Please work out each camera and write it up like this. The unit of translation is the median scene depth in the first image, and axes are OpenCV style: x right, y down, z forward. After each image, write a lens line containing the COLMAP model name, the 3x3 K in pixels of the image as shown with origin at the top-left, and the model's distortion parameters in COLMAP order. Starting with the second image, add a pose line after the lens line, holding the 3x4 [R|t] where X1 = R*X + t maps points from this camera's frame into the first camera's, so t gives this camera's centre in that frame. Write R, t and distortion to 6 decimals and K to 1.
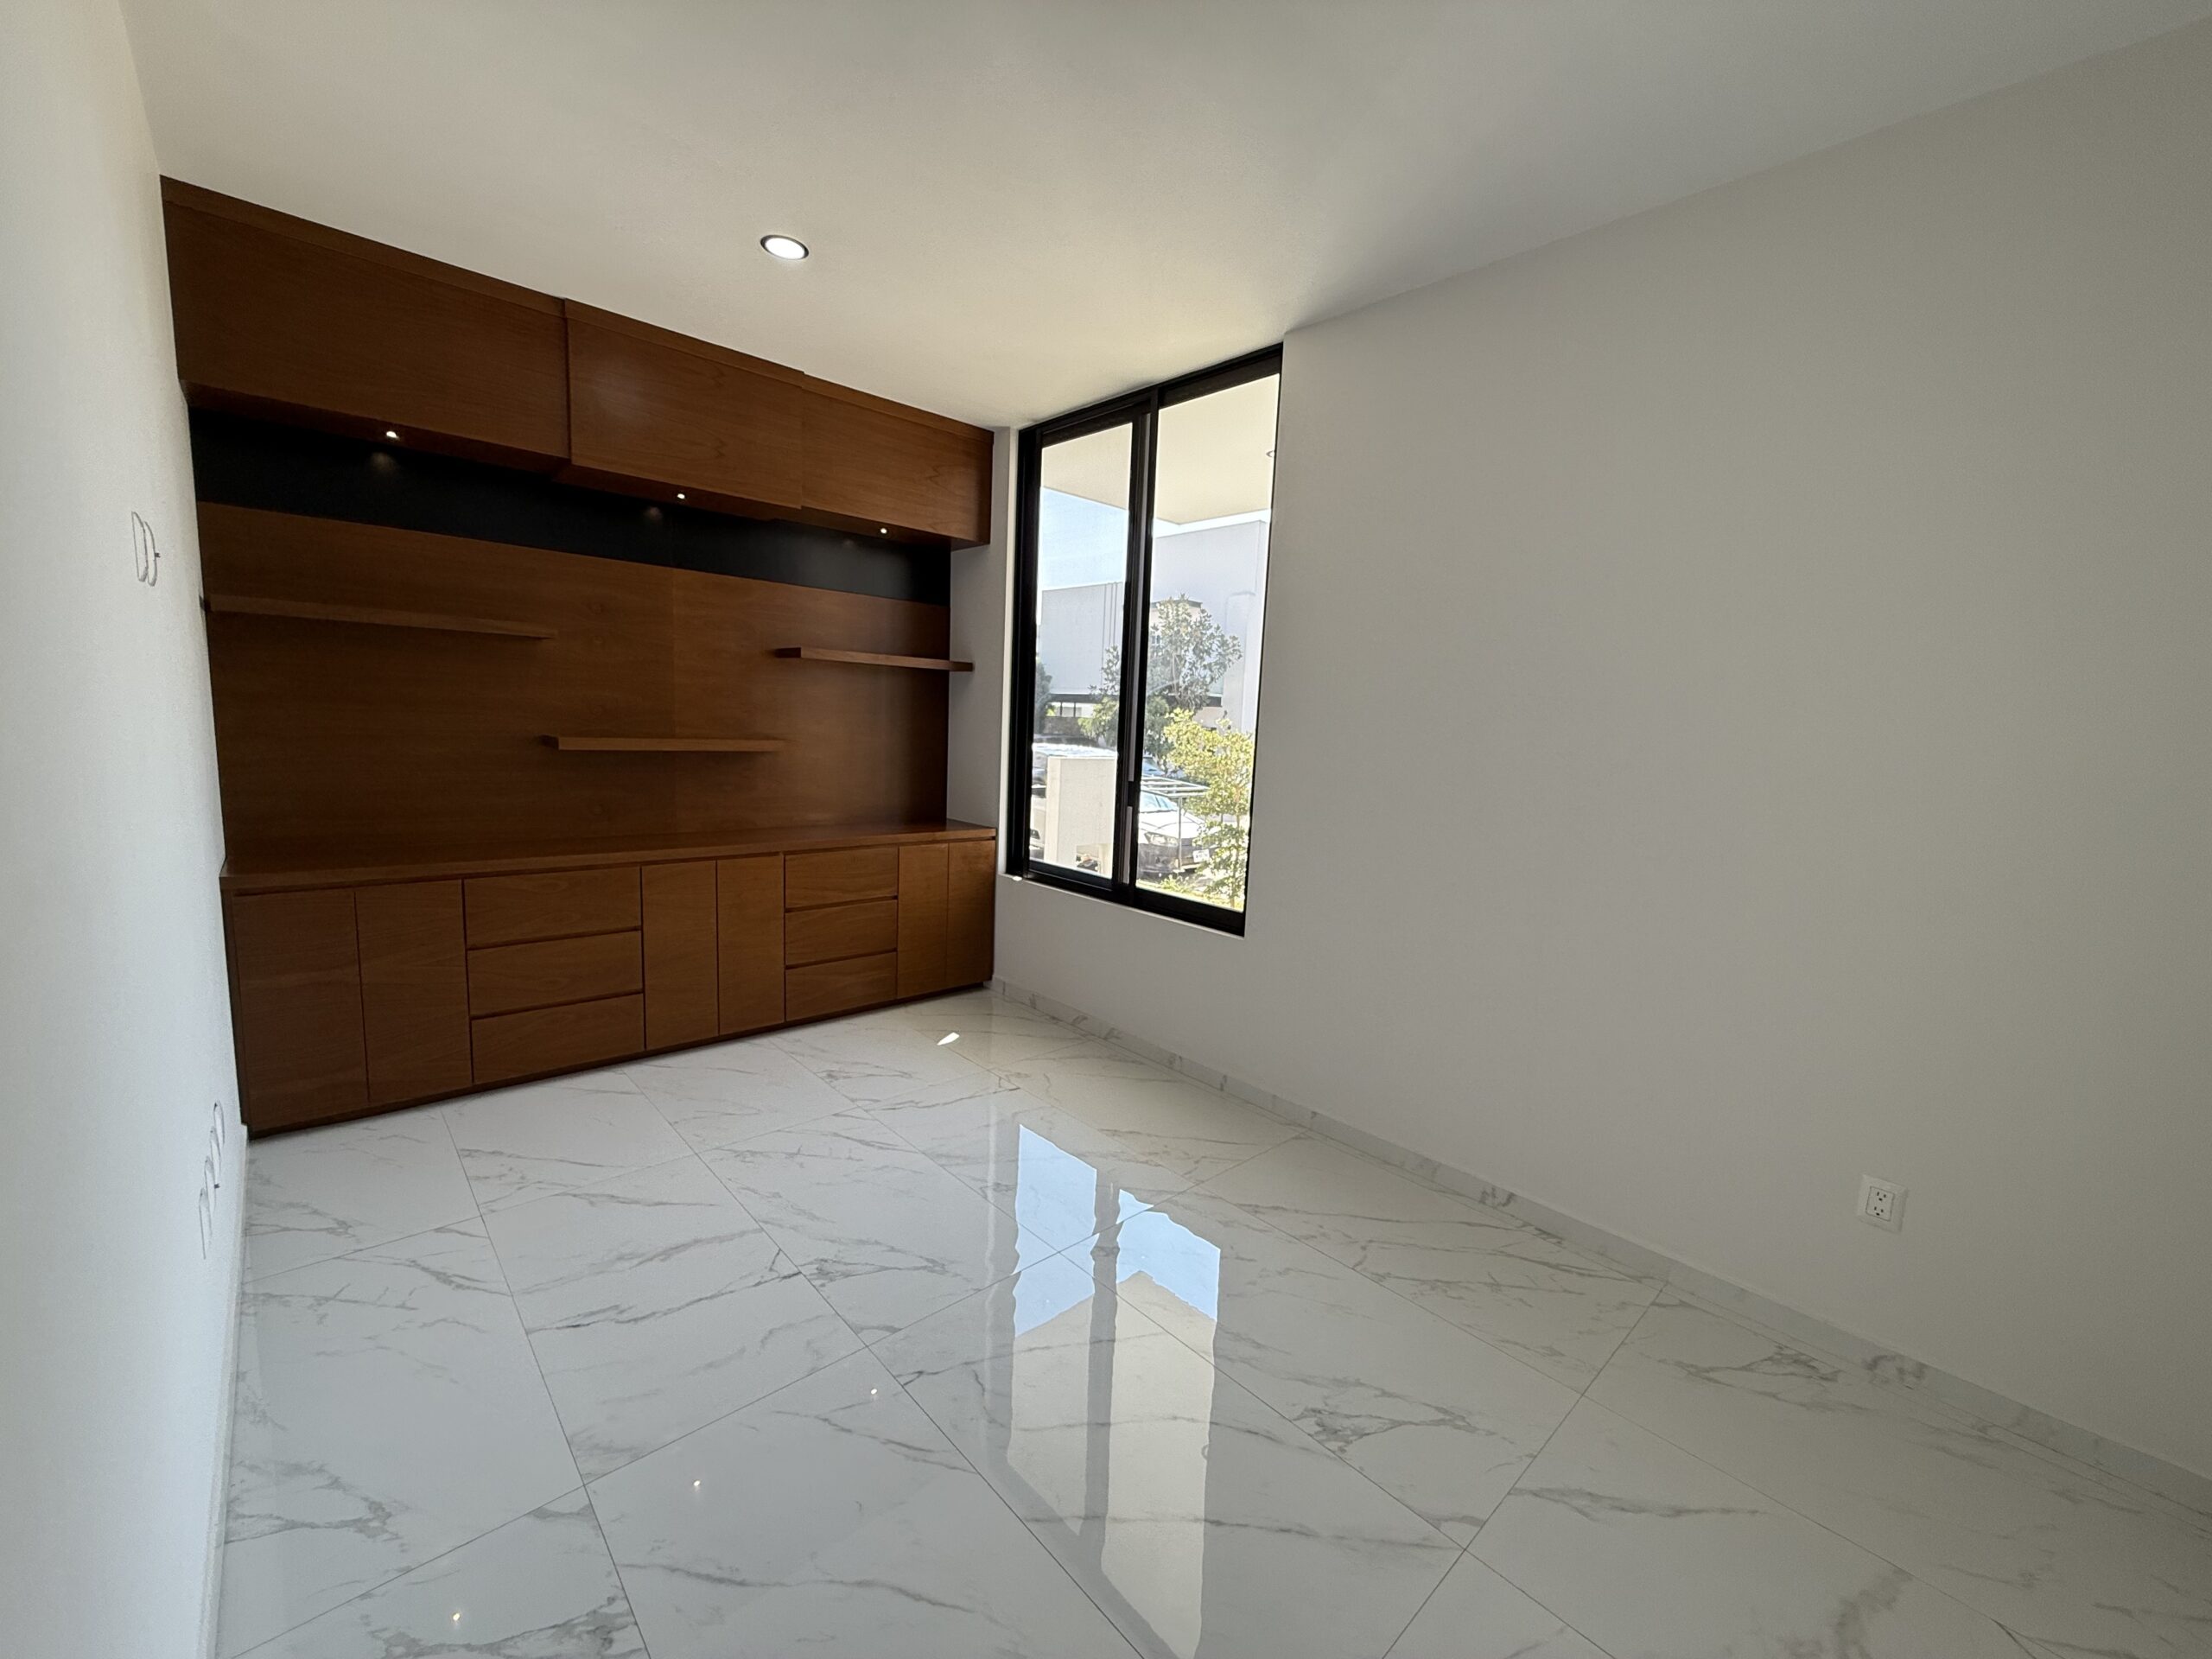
lens RADIAL K [[882.3, 0, 1119.6], [0, 882.3, 827.8], [0, 0, 1]] dist [-0.000387, 0.000868]
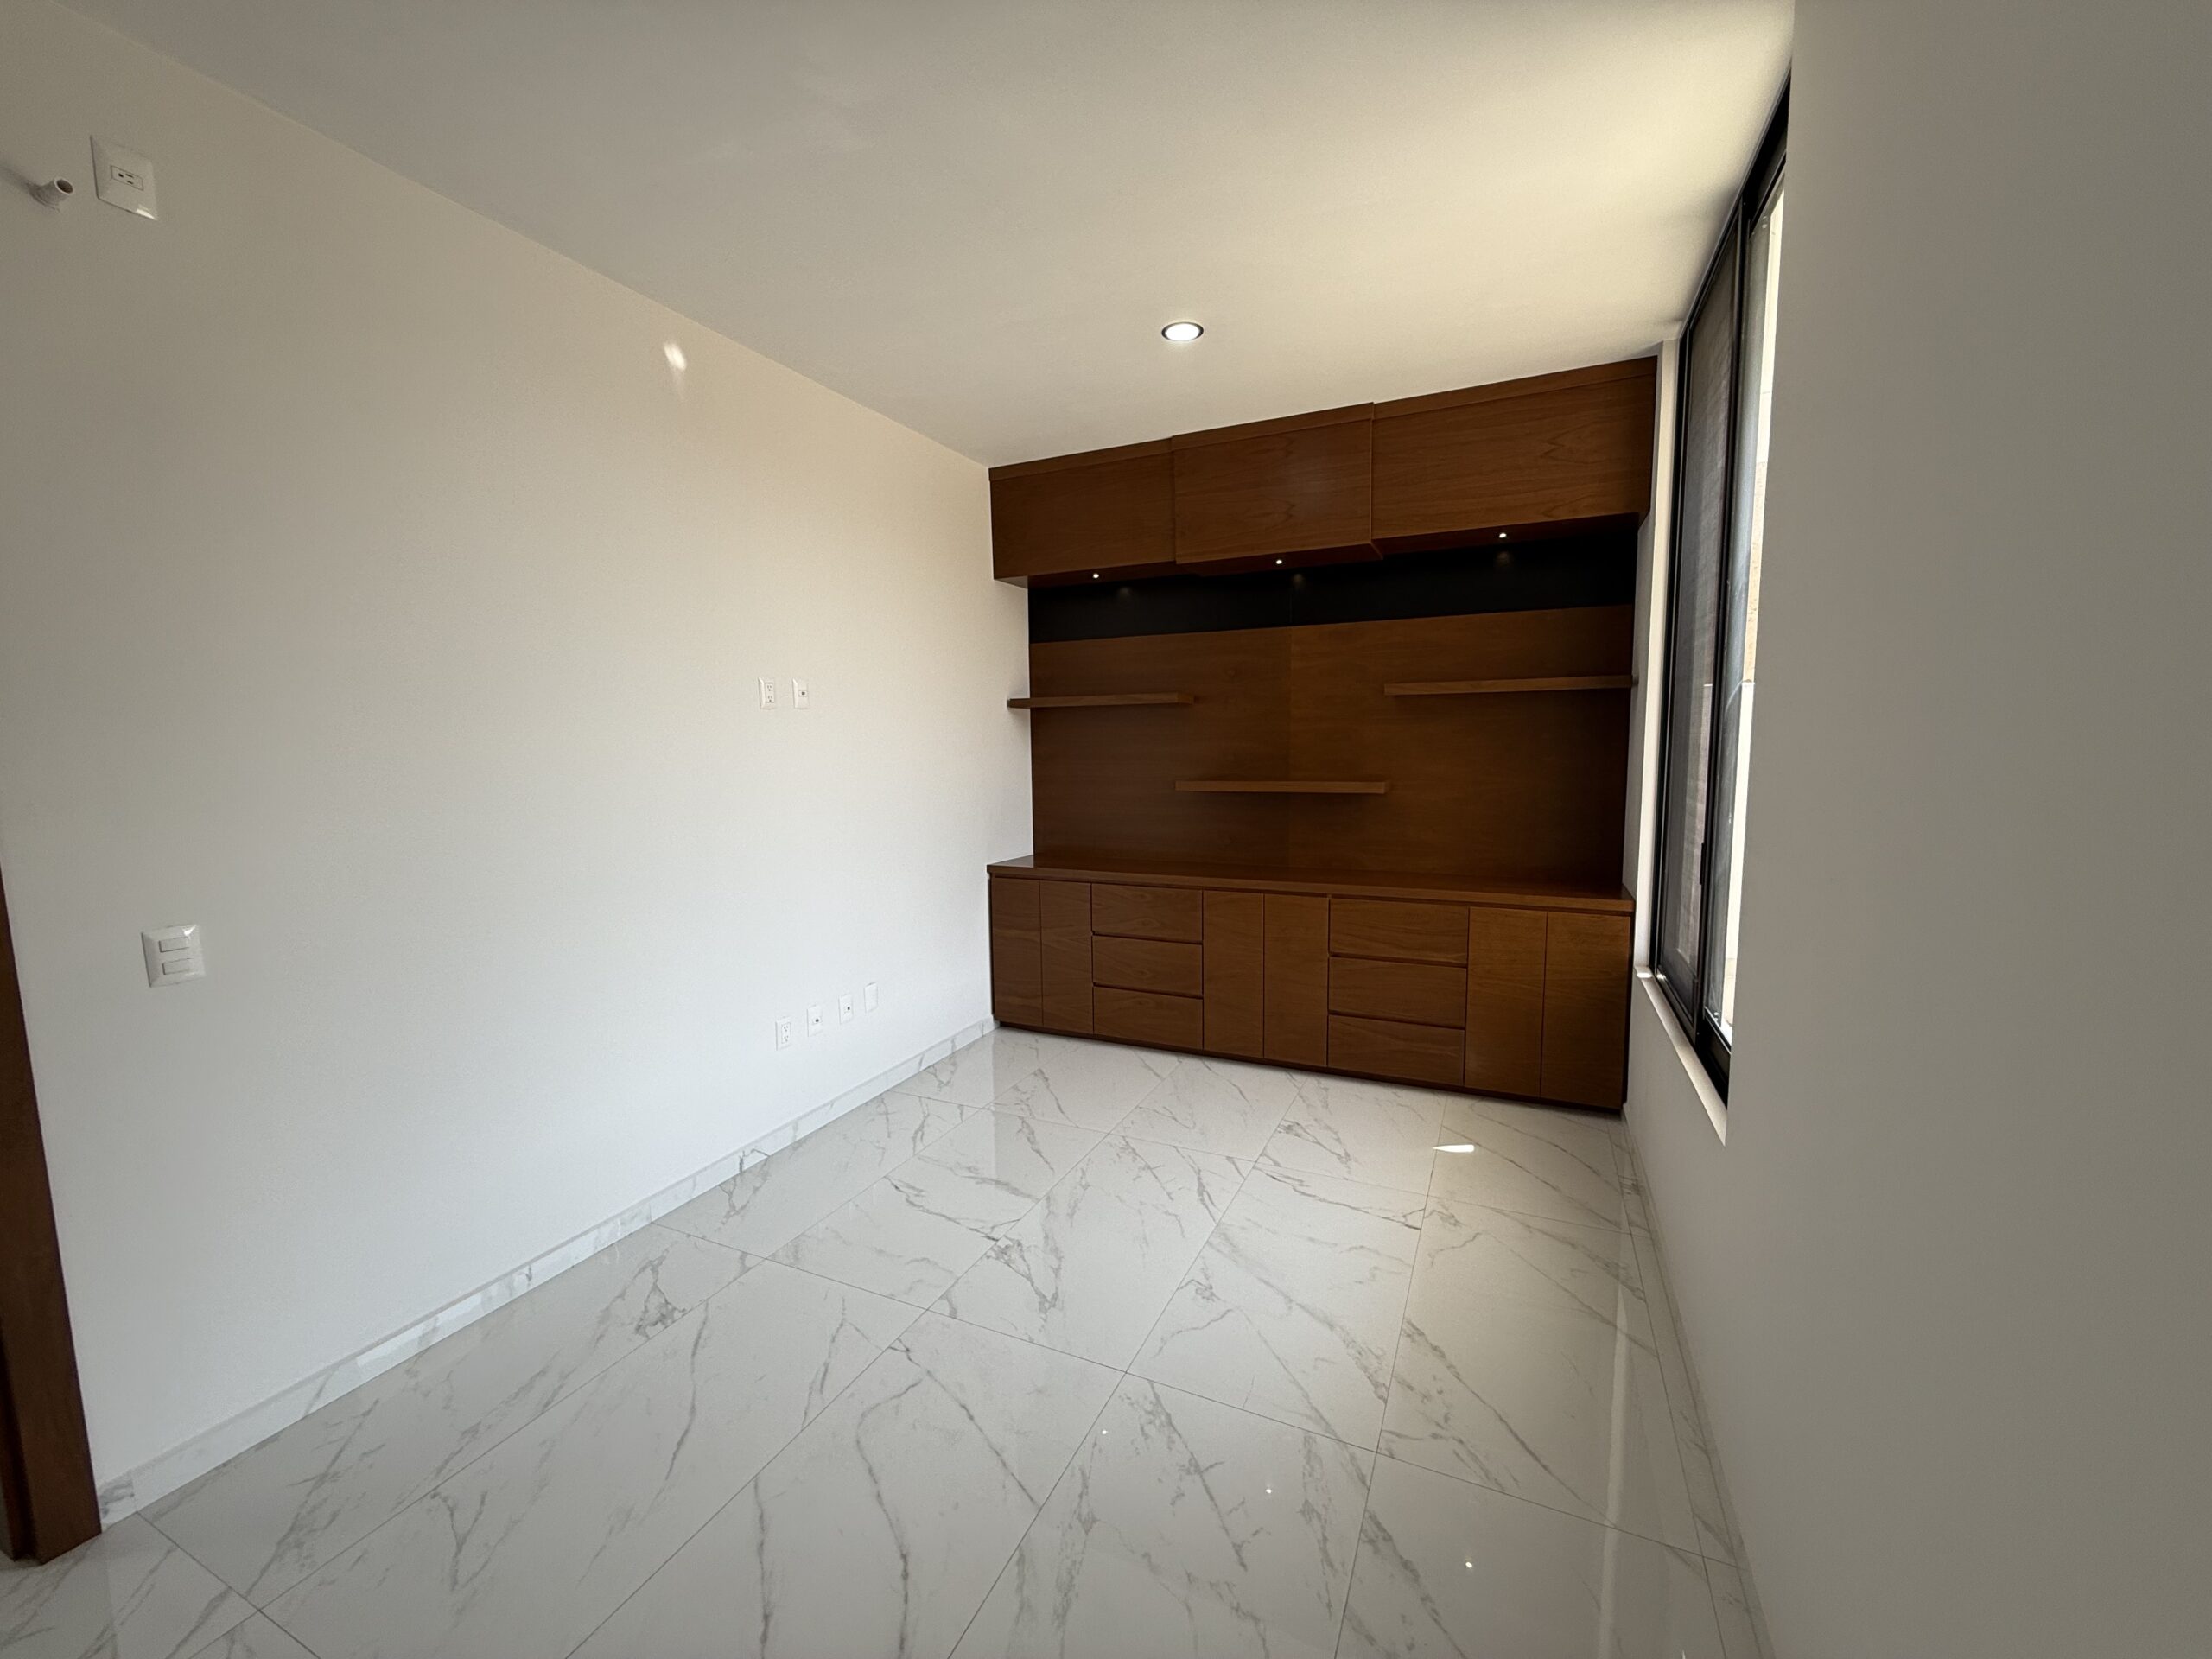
lens RADIAL K [[882.3, 0, 1098.7], [0, 882.3, 833.6], [0, 0, 1]] dist [-0.000387, 0.000868]
pose [[0.369672, 0.047956, -0.927924, 0.441638], [-0.084696, 0.996249, 0.017745, -0.036954], [0.925294, 0.072032, 0.372347, 0.388564]]
